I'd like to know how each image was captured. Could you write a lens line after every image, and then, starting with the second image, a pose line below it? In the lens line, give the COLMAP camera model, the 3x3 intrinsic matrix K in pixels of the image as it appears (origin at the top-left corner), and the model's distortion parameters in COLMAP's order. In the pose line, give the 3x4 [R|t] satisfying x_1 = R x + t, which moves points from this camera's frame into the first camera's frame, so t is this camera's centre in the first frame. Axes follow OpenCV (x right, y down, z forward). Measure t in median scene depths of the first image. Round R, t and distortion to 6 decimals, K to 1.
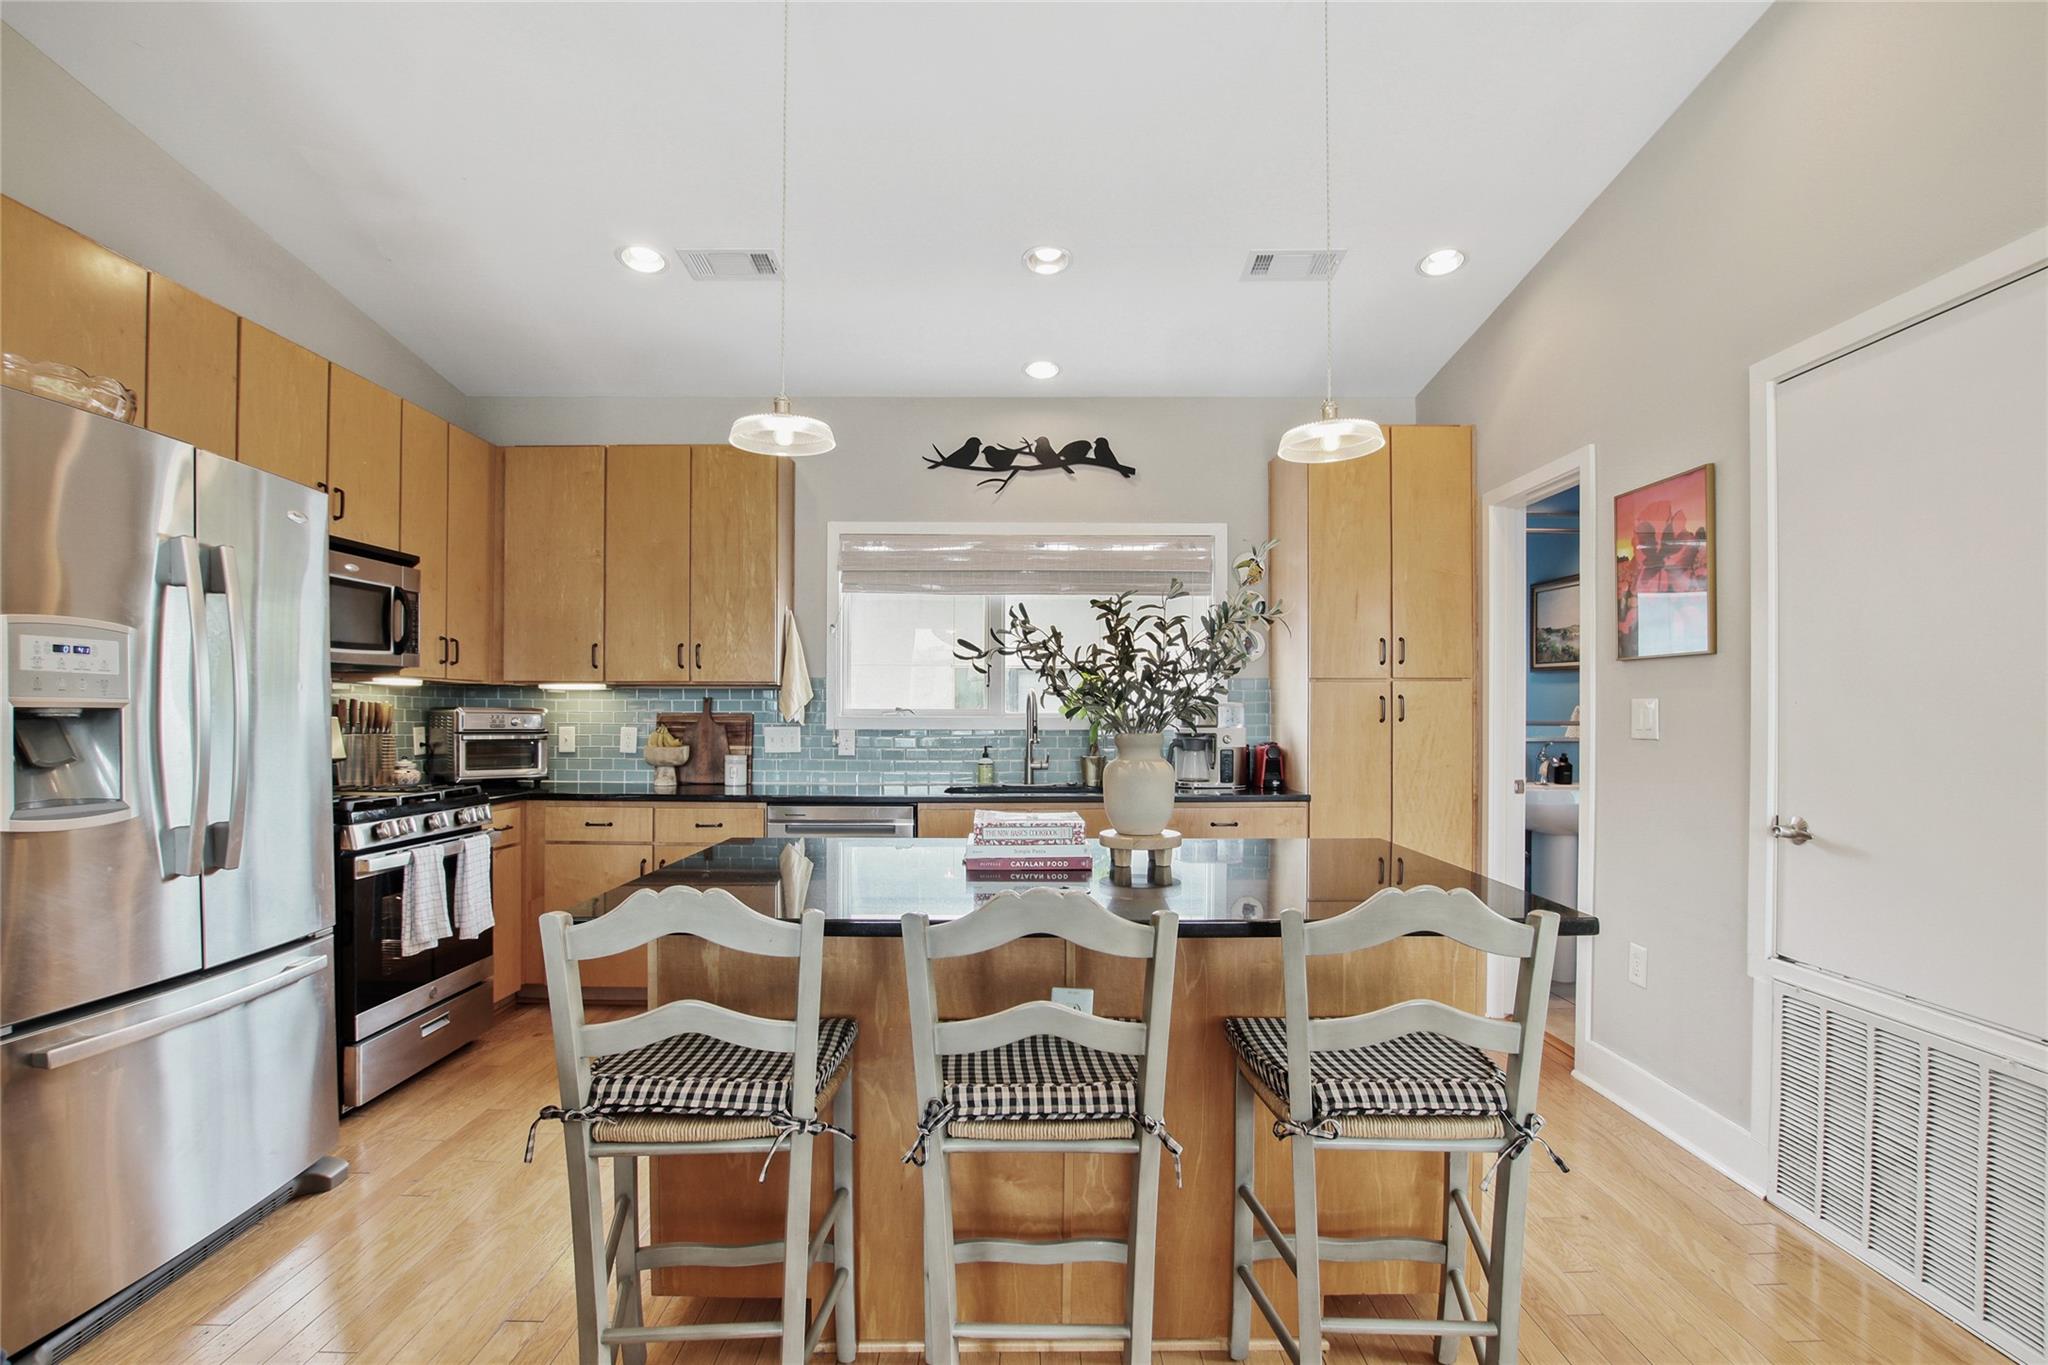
lens RADIAL K [[960.4, 0, 1031.0], [0, 960.4, 704.6], [0, 0, 1]] dist [-0.038237, 0.000056]
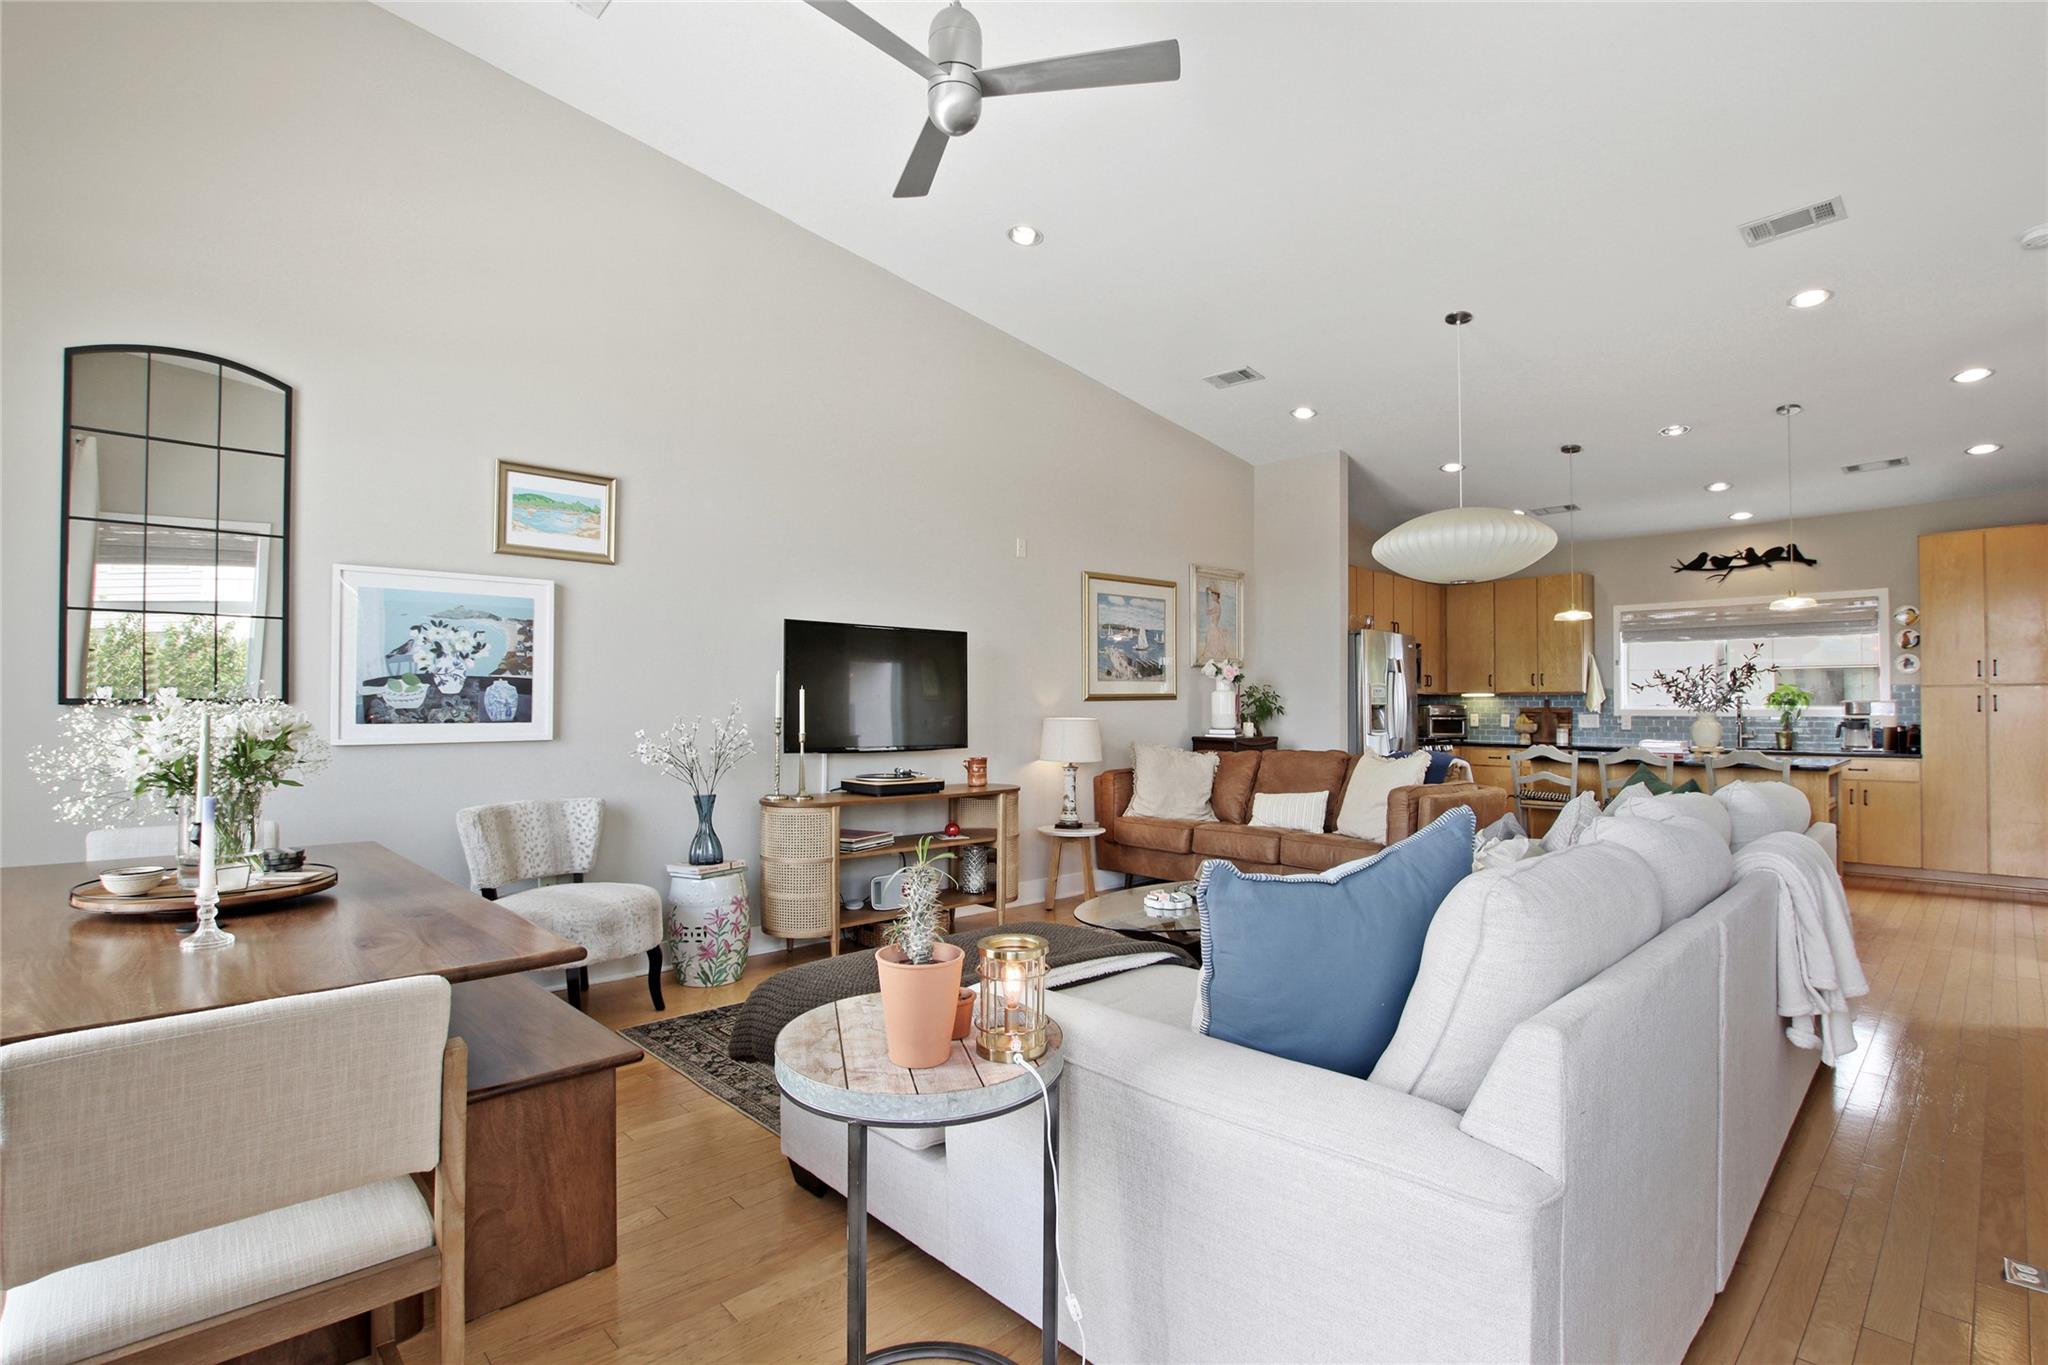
lens RADIAL K [[954.5, 0, 1022.2], [0, 954.5, 693.6], [0, 0, 1]] dist [-0.035066, 0.005867]
pose [[0.677299, -0.013346, -0.735587, 0.381570], [0.005033, 0.999896, -0.013508, 0.001004], [0.735690, 0.005447, 0.677296, -1.175005]]
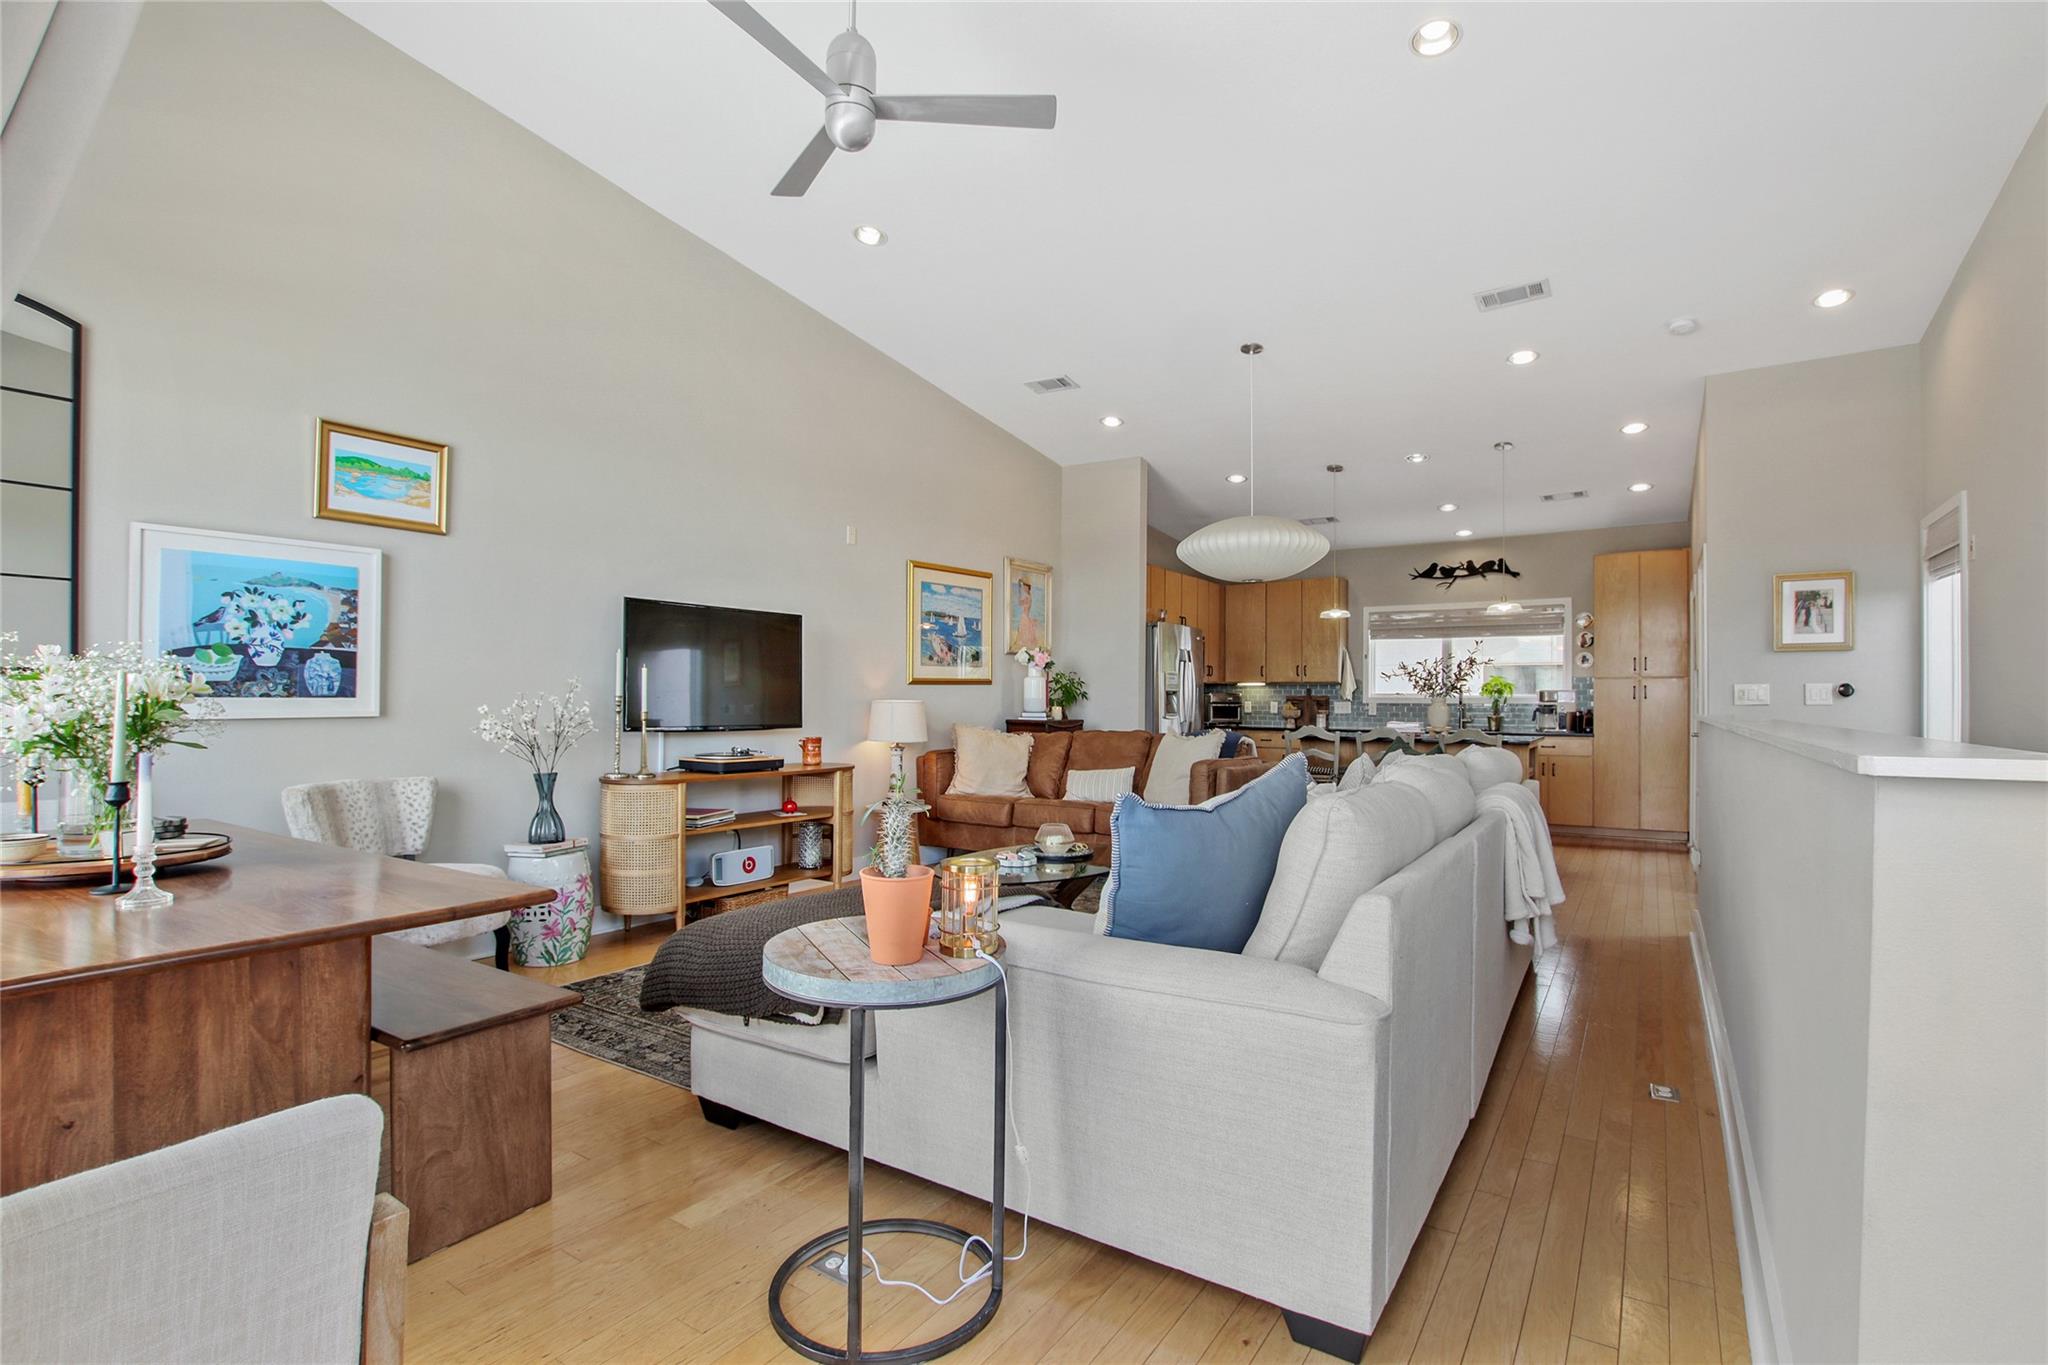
lens RADIAL K [[954.5, 0, 1022.2], [0, 954.5, 693.6], [0, 0, 1]] dist [-0.035066, 0.005867]
pose [[0.825996, -0.002411, -0.563671, 0.379586], [0.000245, 0.999992, -0.003918, 0.013463], [0.563676, 0.003098, 0.825990, -1.269403]]
